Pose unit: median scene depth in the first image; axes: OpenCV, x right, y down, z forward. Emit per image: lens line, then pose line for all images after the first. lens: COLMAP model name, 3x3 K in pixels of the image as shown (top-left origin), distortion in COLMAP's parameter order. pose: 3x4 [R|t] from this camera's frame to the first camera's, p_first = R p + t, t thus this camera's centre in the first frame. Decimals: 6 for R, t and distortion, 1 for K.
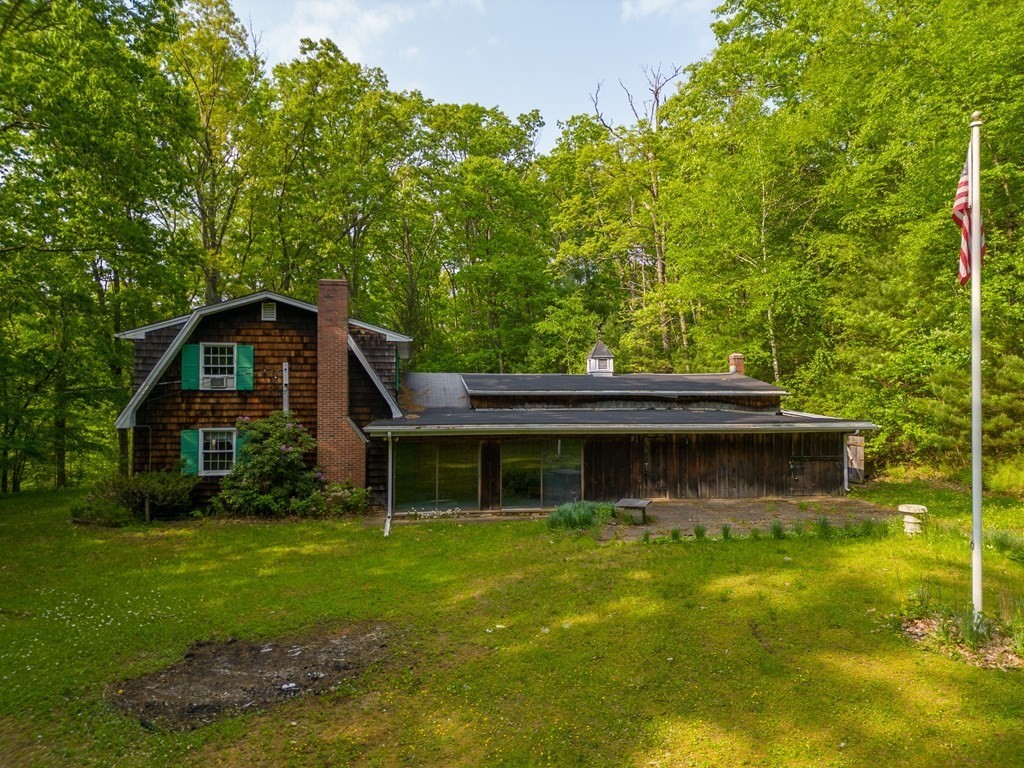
lens RADIAL K [[715.7, 0, 512.0], [0, 715.7, 384.0], [0, 0, 1]] dist [0.104603, -0.118894]
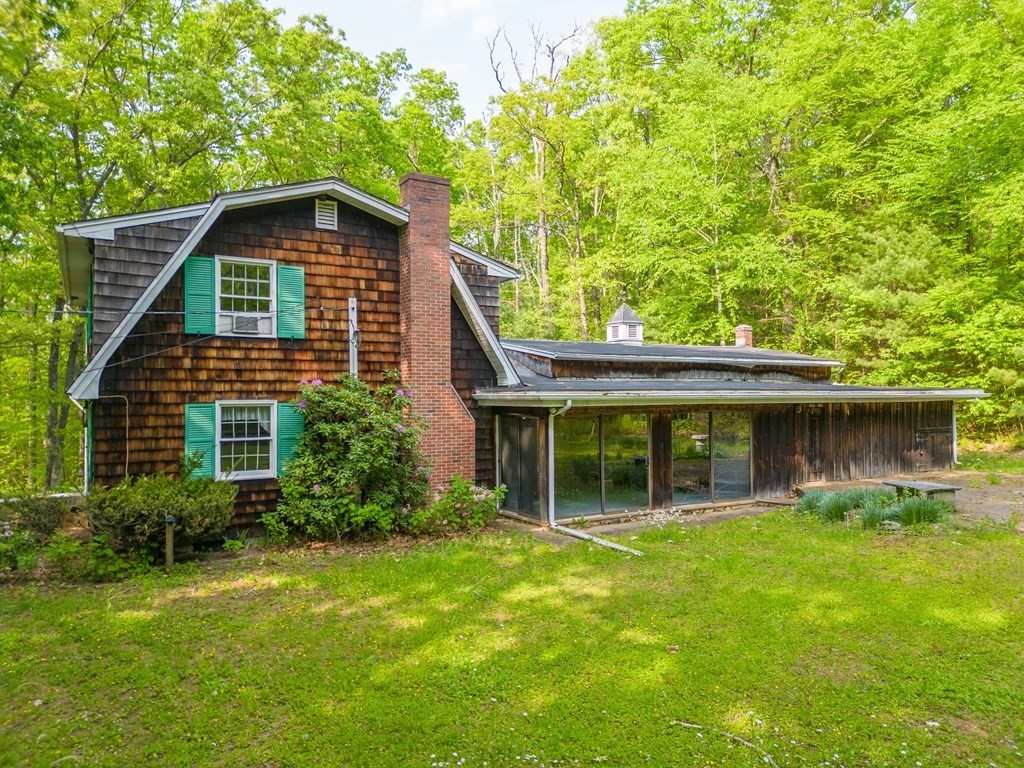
lens RADIAL K [[715.7, 0, 512.0], [0, 715.7, 384.0], [0, 0, 1]] dist [0.104603, -0.118894]
pose [[0.922473, 0.002573, 0.386054, -0.432711], [-0.002666, 0.999996, -0.000295, 0.046654], [-0.386054, -0.000757, 0.922476, 0.361849]]
